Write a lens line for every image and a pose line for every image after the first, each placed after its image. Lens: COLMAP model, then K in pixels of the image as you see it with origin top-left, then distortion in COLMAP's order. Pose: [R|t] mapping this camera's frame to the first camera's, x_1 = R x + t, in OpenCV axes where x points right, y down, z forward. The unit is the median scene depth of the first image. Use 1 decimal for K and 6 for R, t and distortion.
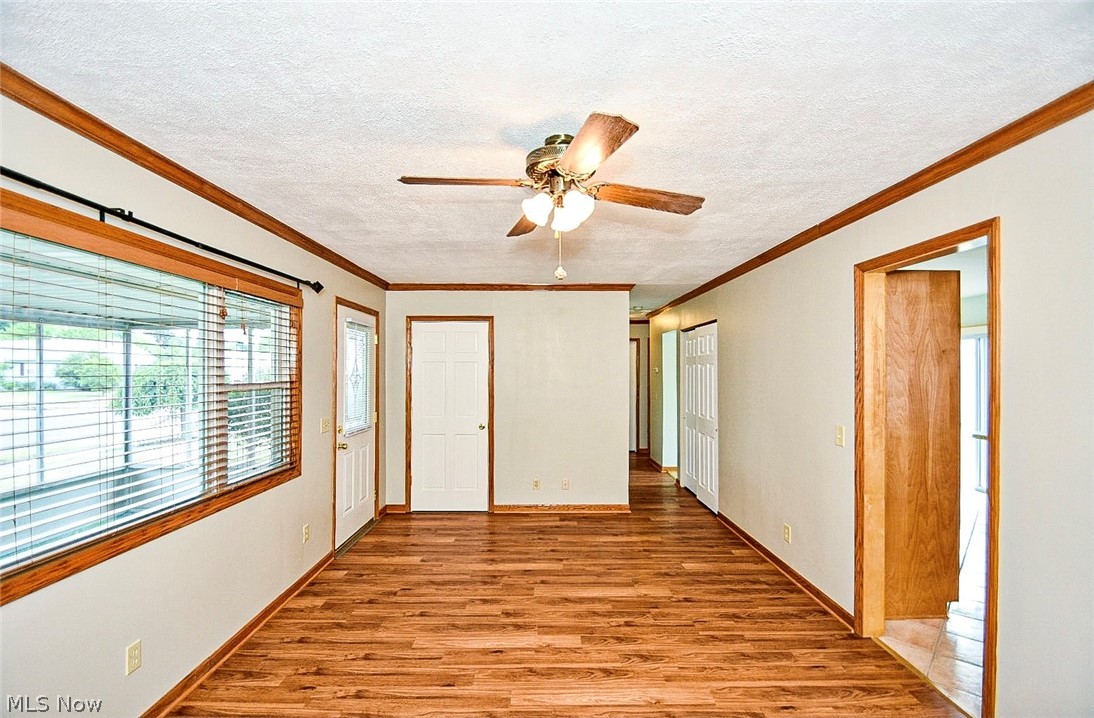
lens RADIAL K [[494.0, 0, 546.0], [0, 494.0, 371.8], [0, 0, 1]] dist [-0.001144, -0.000498]
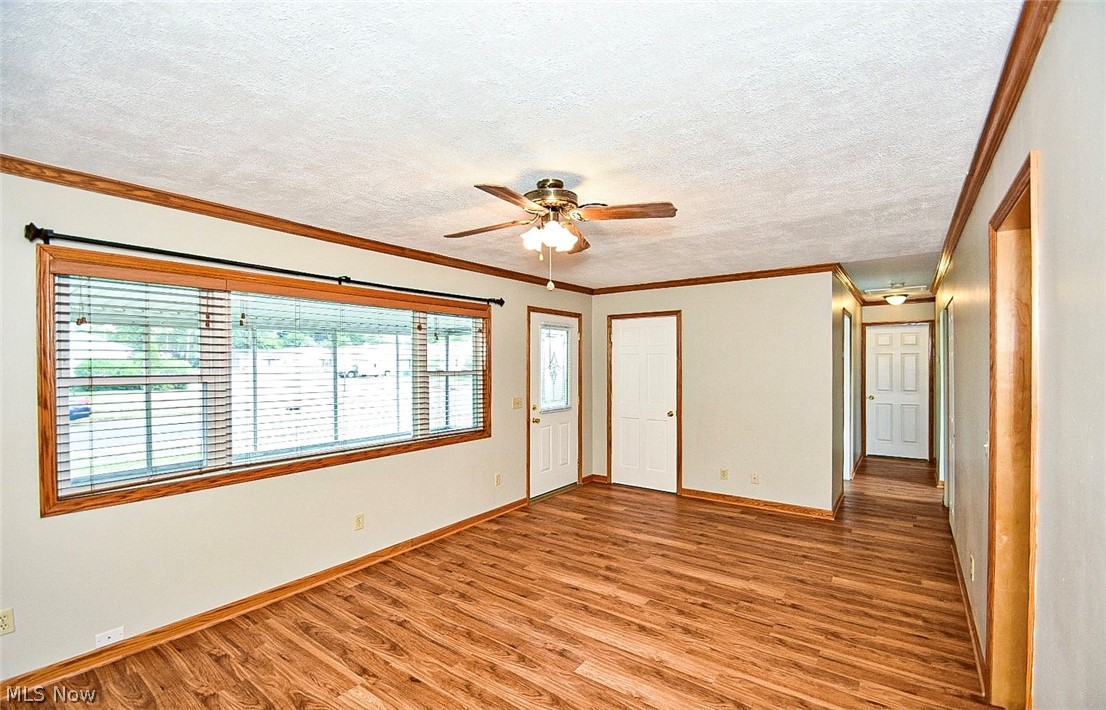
lens RADIAL K [[488.0, 0, 550.7], [0, 488.0, 365.0], [0, 0, 1]] dist [0.002713, -0.014770]
pose [[0.800002, -0.001646, -0.599996, 0.468987], [0.004401, 0.999985, 0.003124, 0.000893], [0.599982, -0.005140, 0.799997, -0.010801]]
